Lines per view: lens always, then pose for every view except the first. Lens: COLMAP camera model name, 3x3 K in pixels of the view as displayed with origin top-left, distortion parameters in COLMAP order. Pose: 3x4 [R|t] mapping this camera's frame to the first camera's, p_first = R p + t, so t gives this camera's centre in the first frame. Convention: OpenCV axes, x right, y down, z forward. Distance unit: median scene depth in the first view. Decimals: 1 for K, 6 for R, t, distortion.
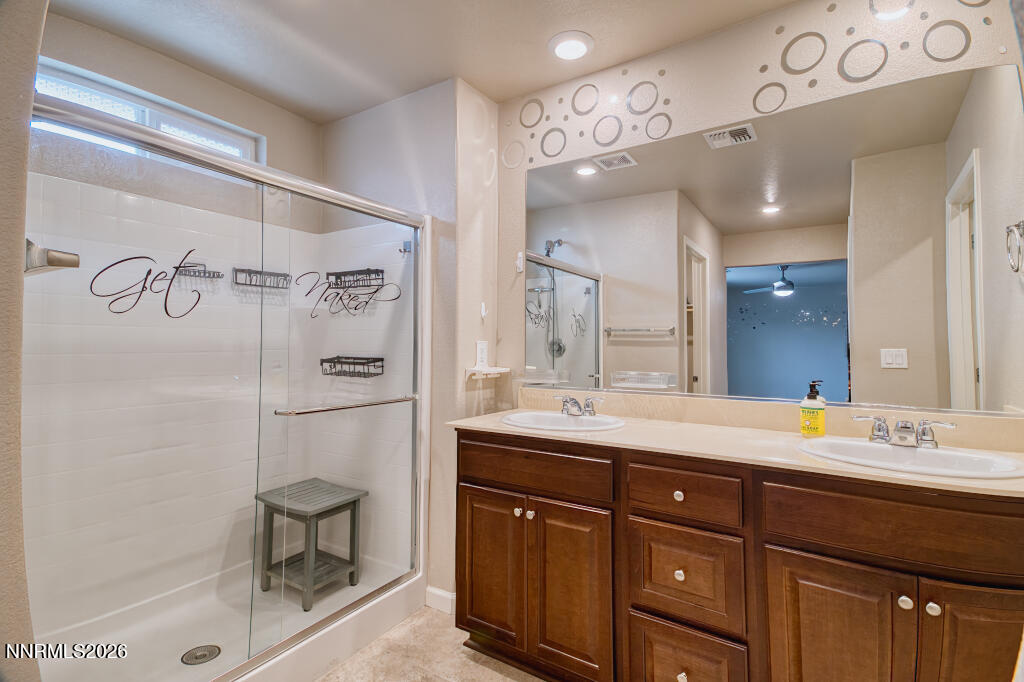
lens RADIAL K [[488.6, 0, 523.6], [0, 488.6, 339.2], [0, 0, 1]] dist [0.038177, 0.001183]
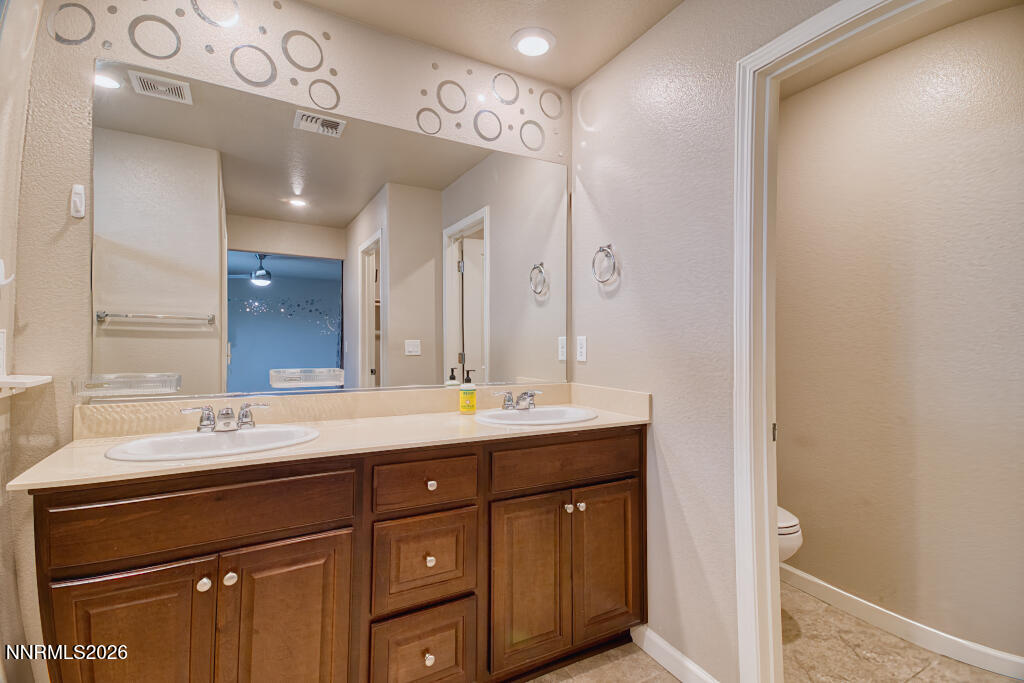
lens RADIAL K [[488.6, 0, 531.1], [0, 488.6, 338.1], [0, 0, 1]] dist [0.038177, 0.001183]
pose [[0.462098, 0.003417, 0.886822, -0.319530], [-0.019554, 0.999789, 0.006337, -0.001778], [-0.886613, -0.020269, 0.462067, 0.216625]]
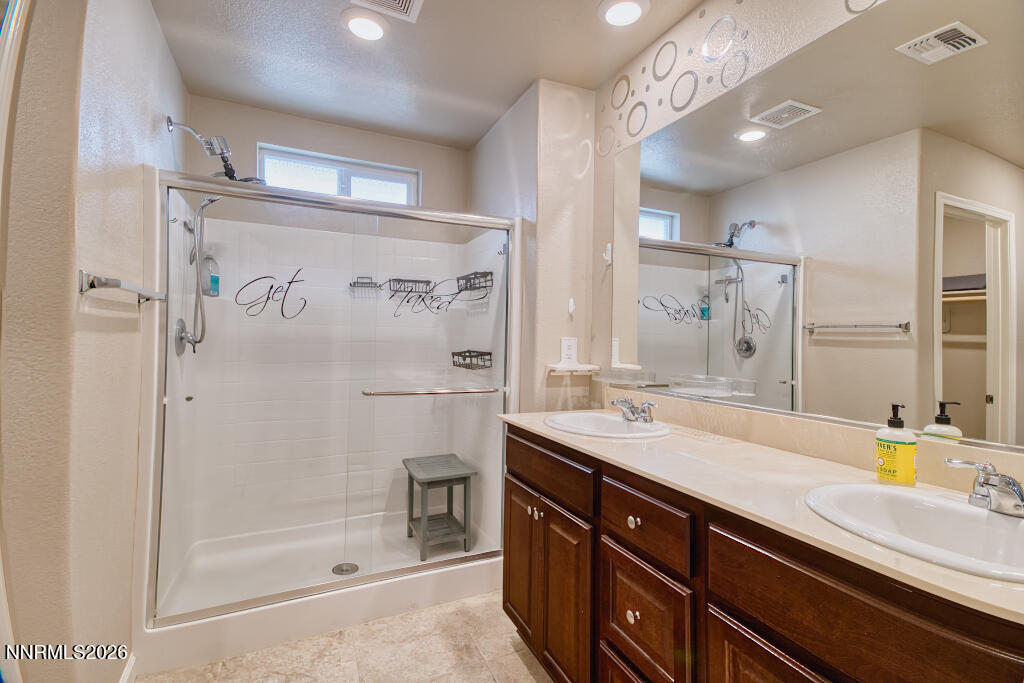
lens RADIAL K [[488.6, 0, 522.6], [0, 488.6, 339.3], [0, 0, 1]] dist [0.038177, 0.001183]
pose [[0.840910, 0.009011, -0.541099, 0.384212], [-0.006776, 0.999958, 0.006123, 0.001953], [0.541132, -0.001483, 0.840936, 0.122541]]
